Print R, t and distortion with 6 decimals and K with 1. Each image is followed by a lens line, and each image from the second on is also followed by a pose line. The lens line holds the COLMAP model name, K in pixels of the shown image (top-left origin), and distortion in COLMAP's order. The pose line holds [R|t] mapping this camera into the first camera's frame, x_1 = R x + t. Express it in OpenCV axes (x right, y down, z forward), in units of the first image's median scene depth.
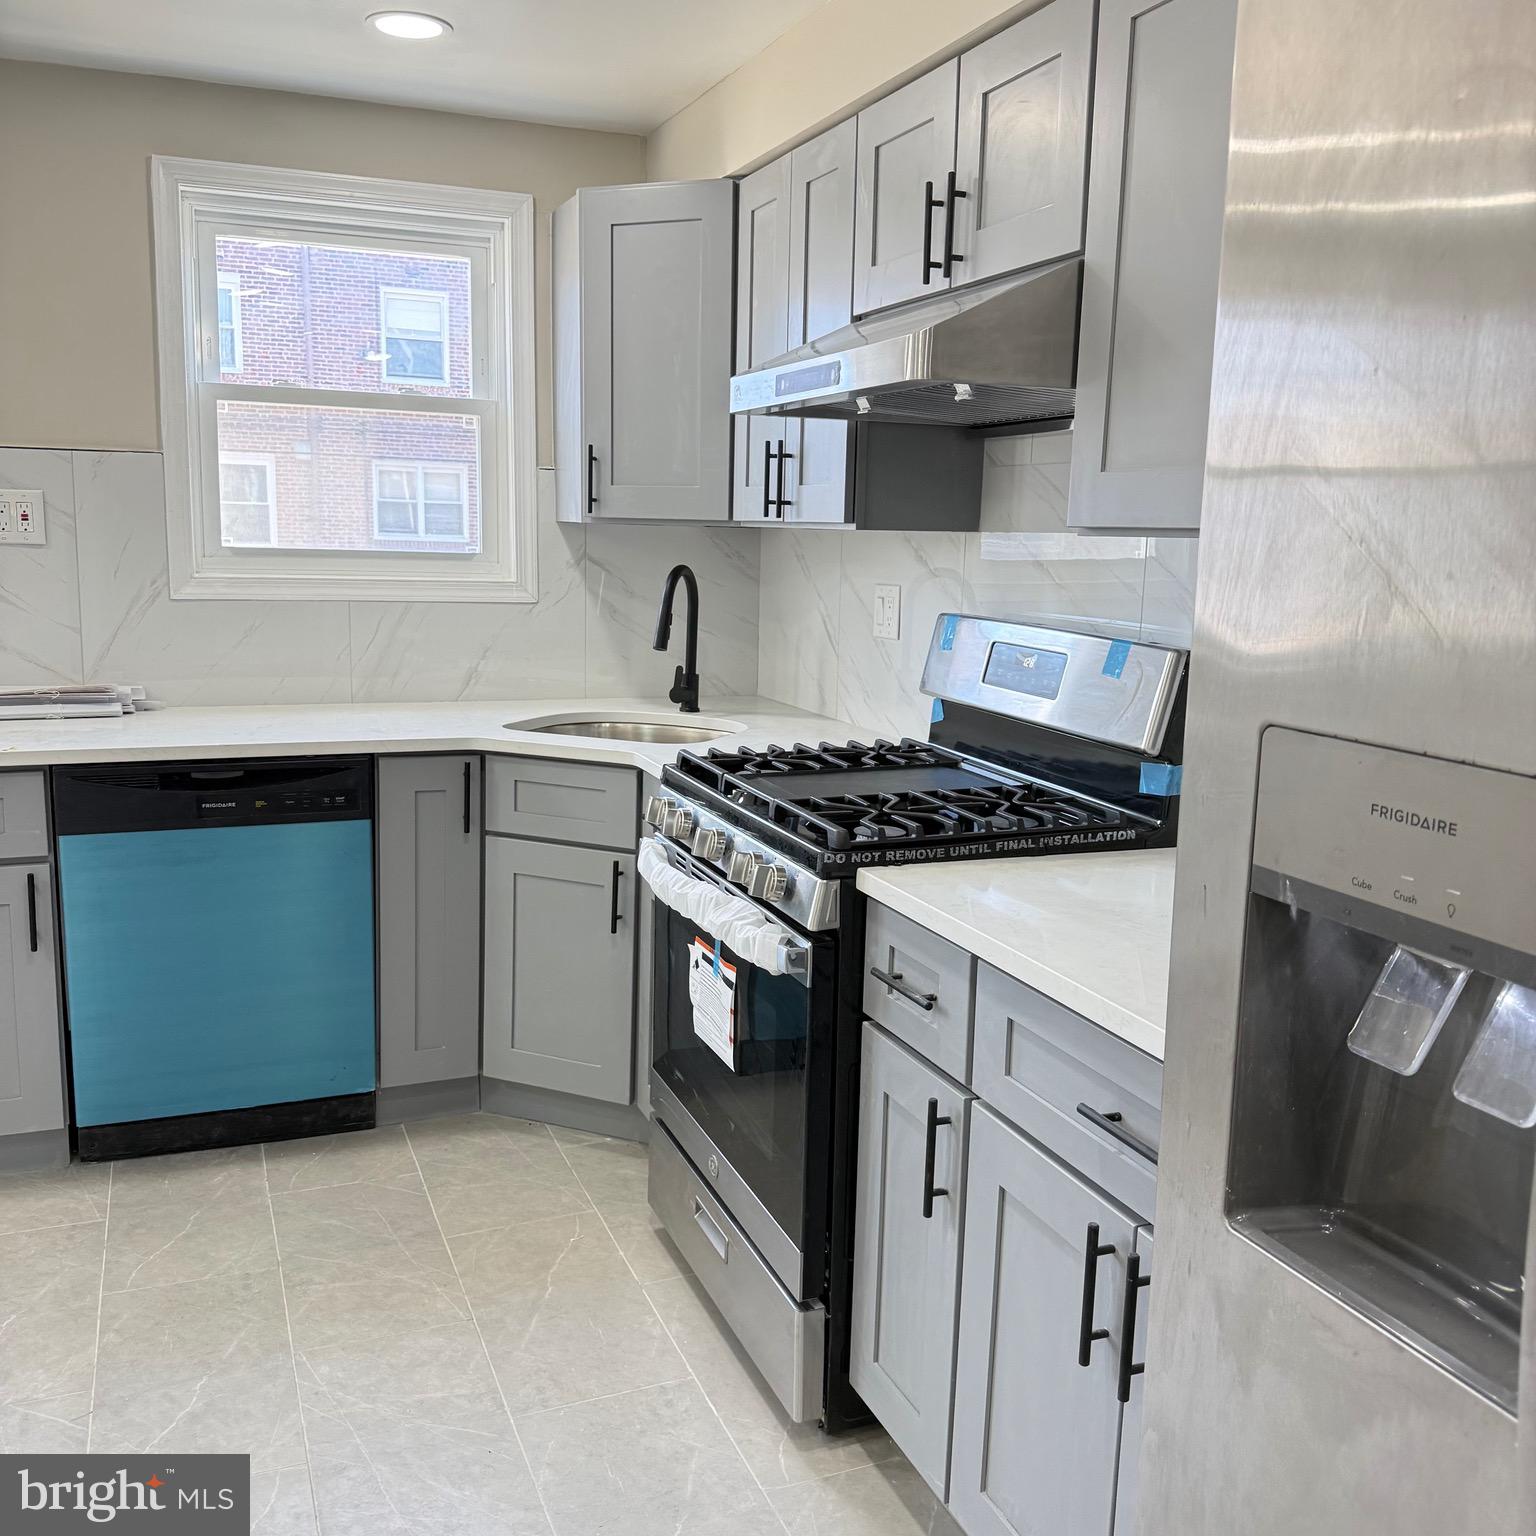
lens RADIAL K [[1466.6, 0, 768.0], [0, 1466.6, 768.0], [0, 0, 1]] dist [0.113169, -0.180201]
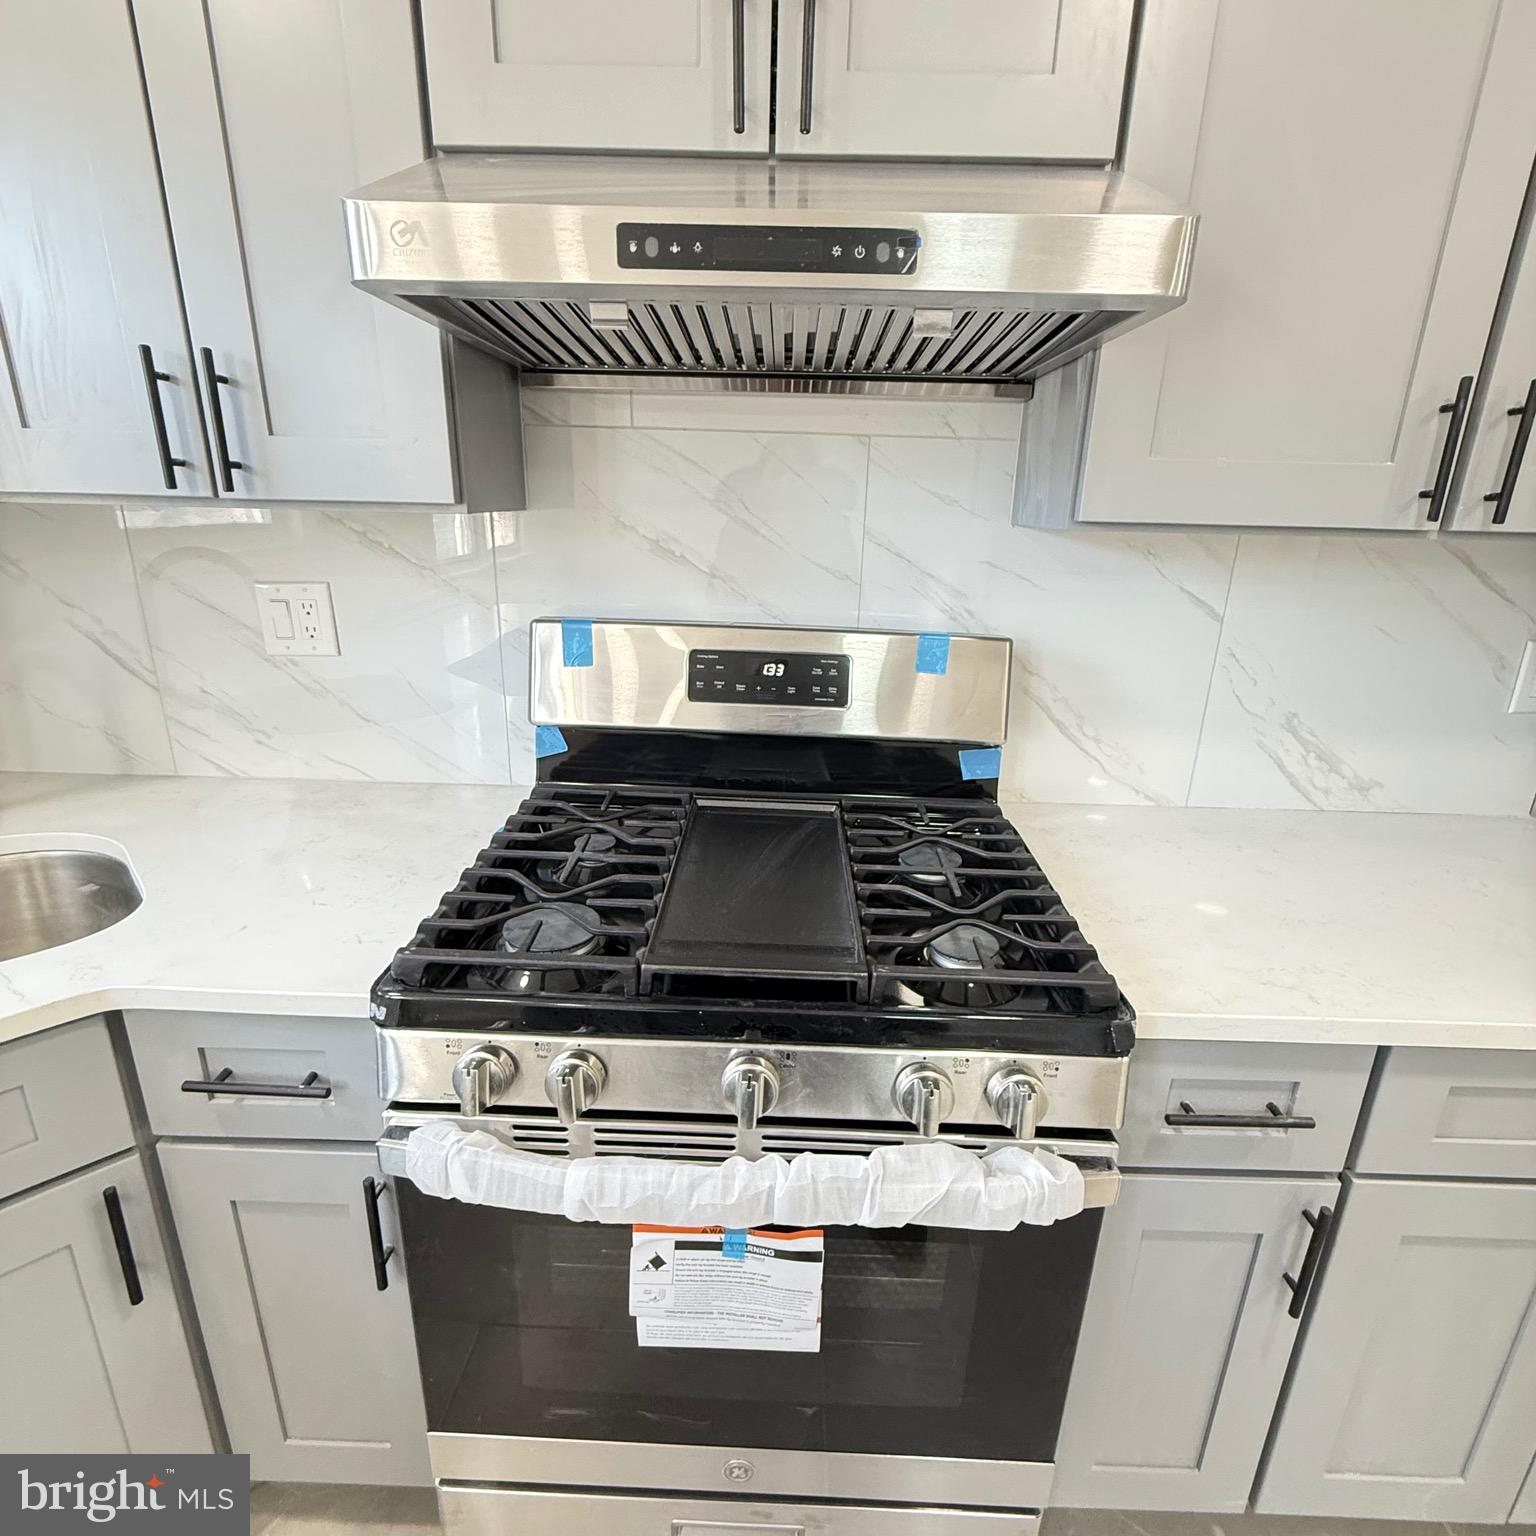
lens RADIAL K [[829.4, 0, 768.0], [0, 829.4, 768.0], [0, 0, 1]] dist [0.020214, 0.000064]
pose [[0.392695, -0.298632, 0.869833, -0.269203], [0.139166, 0.954216, 0.264774, -0.147269], [-0.909078, 0.017076, 0.416275, 0.796075]]
